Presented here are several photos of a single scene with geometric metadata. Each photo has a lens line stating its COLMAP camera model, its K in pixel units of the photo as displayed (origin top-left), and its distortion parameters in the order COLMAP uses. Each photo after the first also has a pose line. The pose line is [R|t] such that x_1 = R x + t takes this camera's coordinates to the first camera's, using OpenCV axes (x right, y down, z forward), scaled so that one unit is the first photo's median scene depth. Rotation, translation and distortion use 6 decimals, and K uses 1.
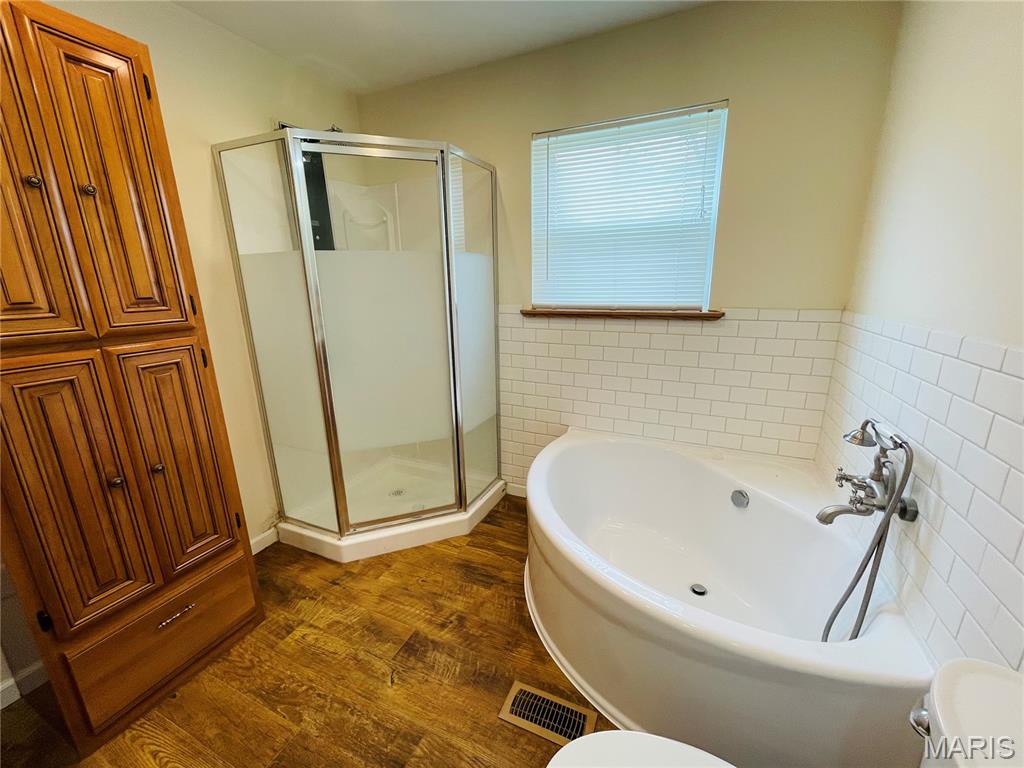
lens RADIAL K [[411.3, 0, 512.4], [0, 411.3, 386.3], [0, 0, 1]] dist [-0.004144, 0.000496]
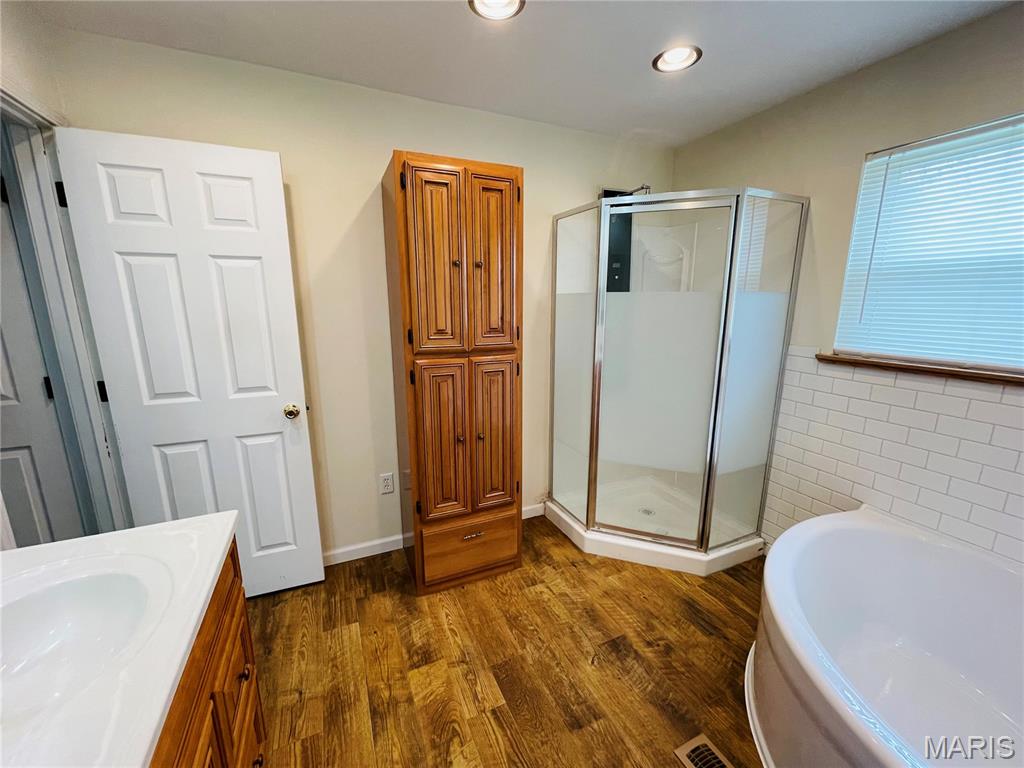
lens RADIAL K [[414.5, 0, 512.0], [0, 414.5, 384.0], [0, 0, 1]] dist [0.003928, 0.000613]
pose [[0.755465, 0.147106, -0.638462, 0.137540], [-0.177194, 0.984028, 0.017060, -0.030844], [0.630774, 0.100243, 0.769465, -0.107123]]
